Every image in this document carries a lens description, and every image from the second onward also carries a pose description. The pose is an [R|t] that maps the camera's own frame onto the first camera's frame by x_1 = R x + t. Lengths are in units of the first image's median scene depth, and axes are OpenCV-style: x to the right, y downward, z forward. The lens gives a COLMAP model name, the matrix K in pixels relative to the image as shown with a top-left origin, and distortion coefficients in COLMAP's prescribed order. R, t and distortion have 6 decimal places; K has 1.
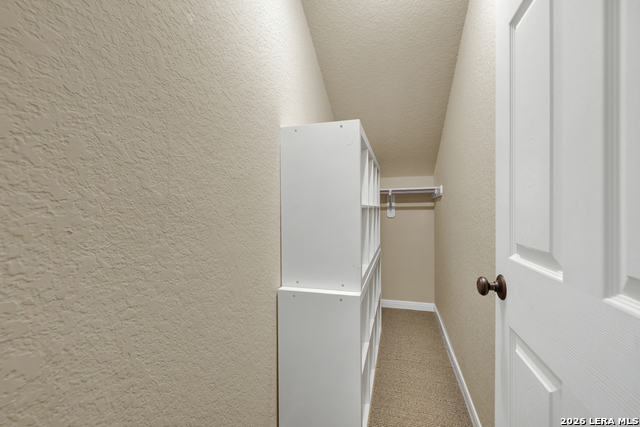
lens RADIAL K [[277.2, 0, 319.1], [0, 277.2, 210.9], [0, 0, 1]] dist [0.004803, 0.000419]
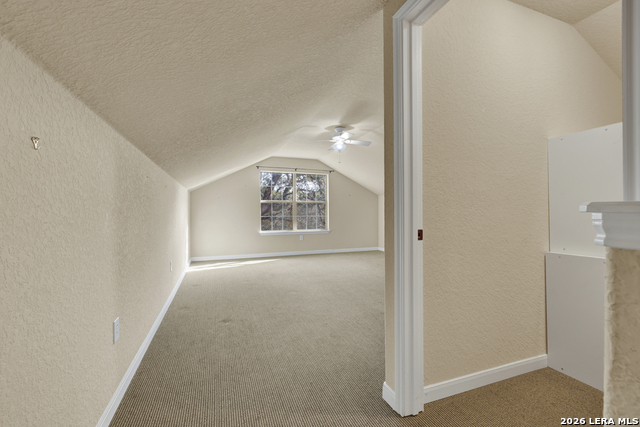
lens RADIAL K [[277.2, 0, 319.2], [0, 277.2, 211.5], [0, 0, 1]] dist [0.004803, 0.000419]
pose [[0.593453, -0.008028, -0.804829, 0.351909], [0.003757, 0.999967, -0.007205, 0.085901], [0.804860, 0.001252, 0.593464, -0.896565]]
